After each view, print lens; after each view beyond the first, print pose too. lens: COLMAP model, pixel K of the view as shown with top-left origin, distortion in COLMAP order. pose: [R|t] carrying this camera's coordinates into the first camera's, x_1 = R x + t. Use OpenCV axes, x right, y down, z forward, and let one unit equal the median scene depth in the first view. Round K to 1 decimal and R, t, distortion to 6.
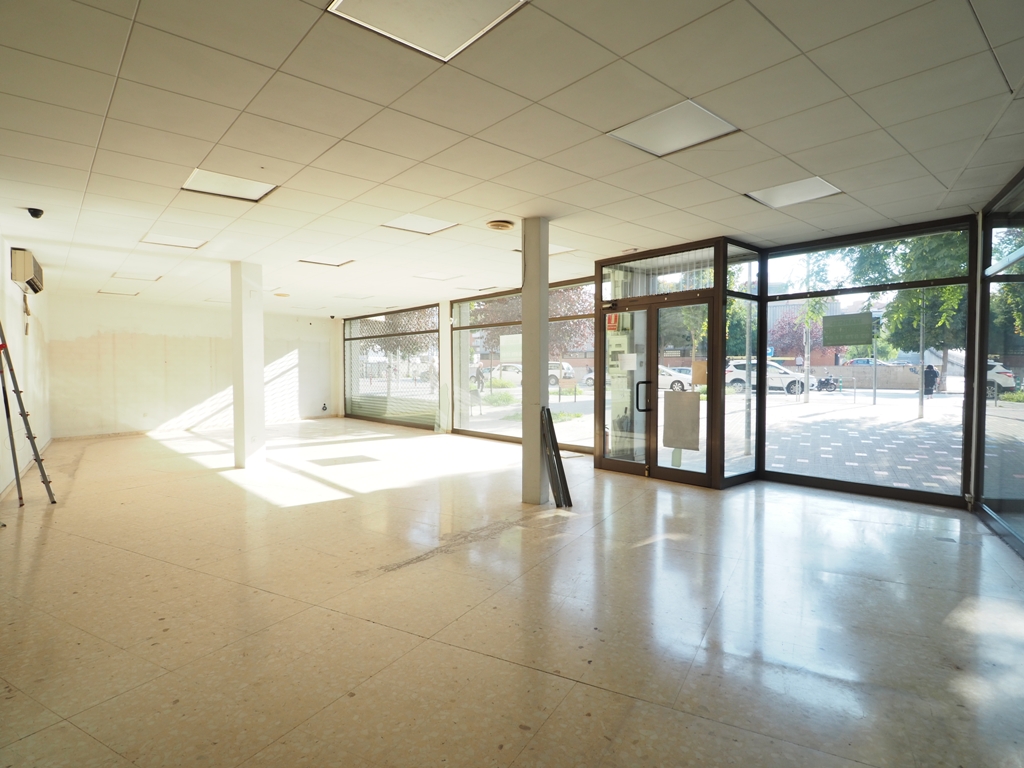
lens RADIAL K [[555.3, 0, 517.5], [0, 555.3, 387.4], [0, 0, 1]] dist [-0.007346, -0.004420]
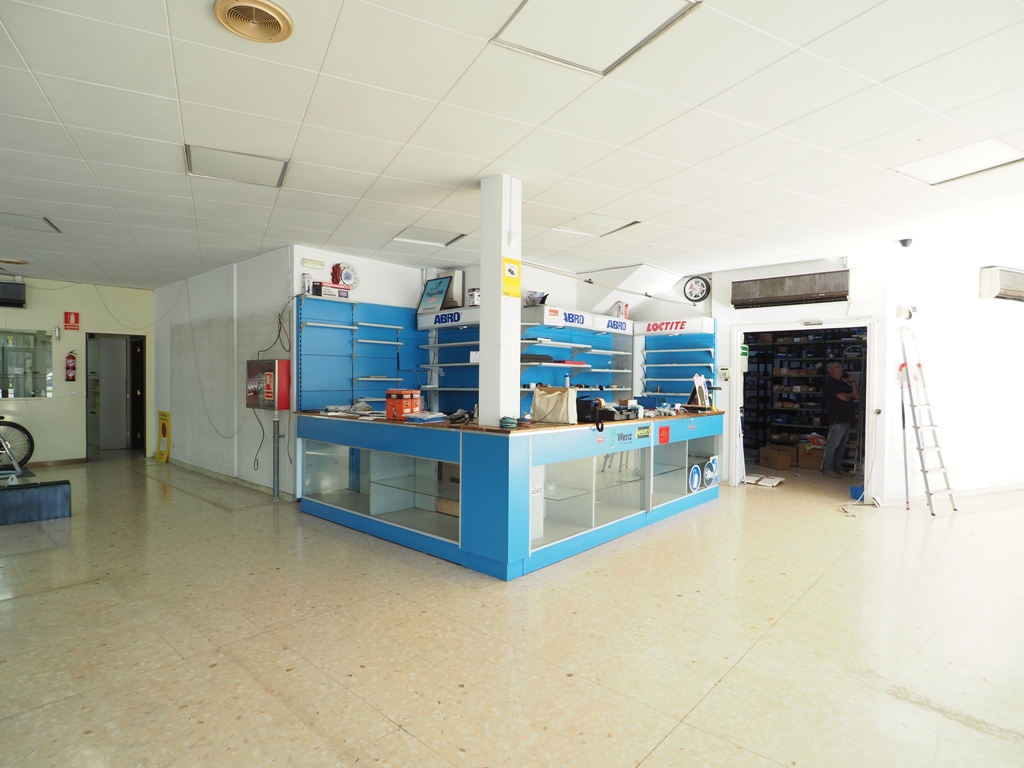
lens RADIAL K [[555.3, 0, 514.0], [0, 555.3, 384.9], [0, 0, 1]] dist [-0.007346, -0.004420]
pose [[-0.224354, 0.009299, -0.974463, 0.504567], [-0.039277, 0.999056, 0.018577, -0.033907], [0.973716, 0.042442, -0.223777, 0.681912]]
